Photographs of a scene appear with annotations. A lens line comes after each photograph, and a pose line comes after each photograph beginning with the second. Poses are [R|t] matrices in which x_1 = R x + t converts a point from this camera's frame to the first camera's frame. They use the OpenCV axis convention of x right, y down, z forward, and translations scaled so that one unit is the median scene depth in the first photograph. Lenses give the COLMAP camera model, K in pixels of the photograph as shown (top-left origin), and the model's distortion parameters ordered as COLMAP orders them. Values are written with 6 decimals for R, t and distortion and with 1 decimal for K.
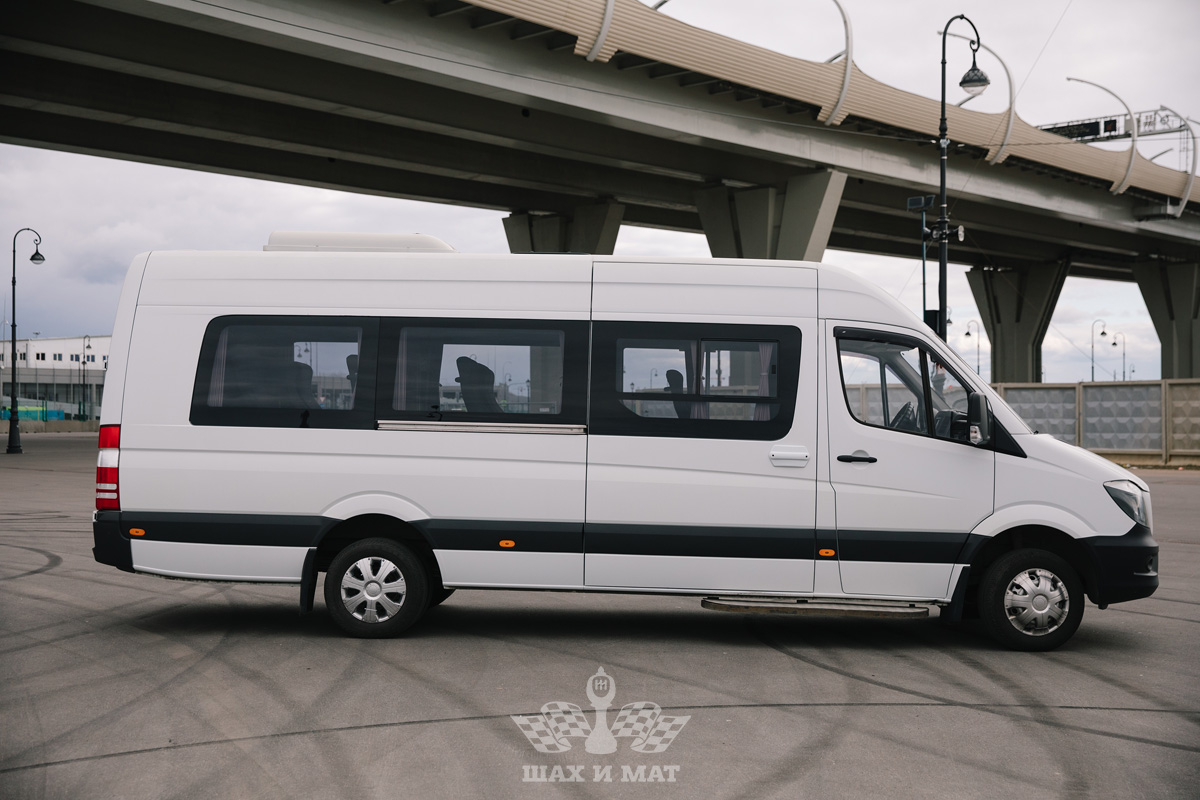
lens RADIAL K [[1523.8, 0, 600.0], [0, 1523.8, 400.0], [0, 0, 1]] dist [0.002752, 0.029808]
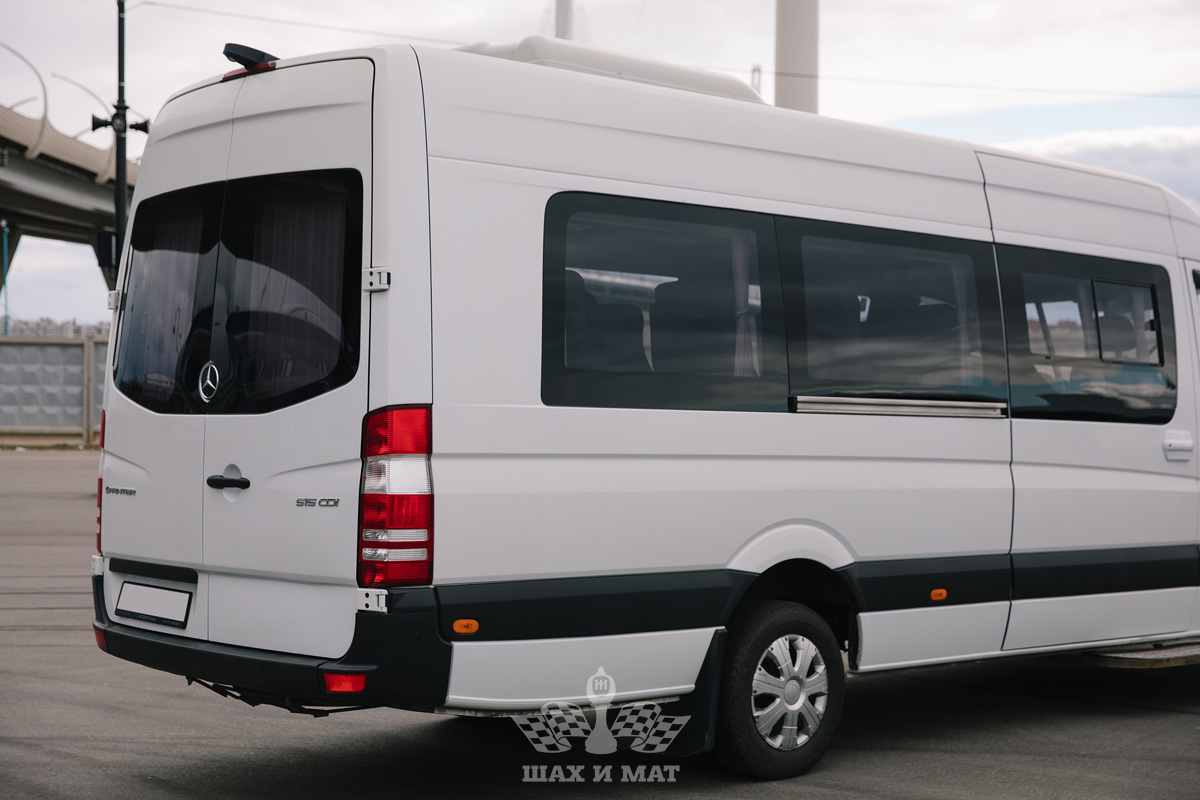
lens RADIAL K [[1940.5, 0, 600.0], [0, 1940.5, 400.0], [0, 0, 1]] dist [0.018792, 0.052890]
pose [[0.695033, -0.001335, 0.718977, -0.721788], [-0.013645, 0.999794, 0.015047, 0.004908], [-0.718849, -0.020269, 0.694871, 0.545907]]
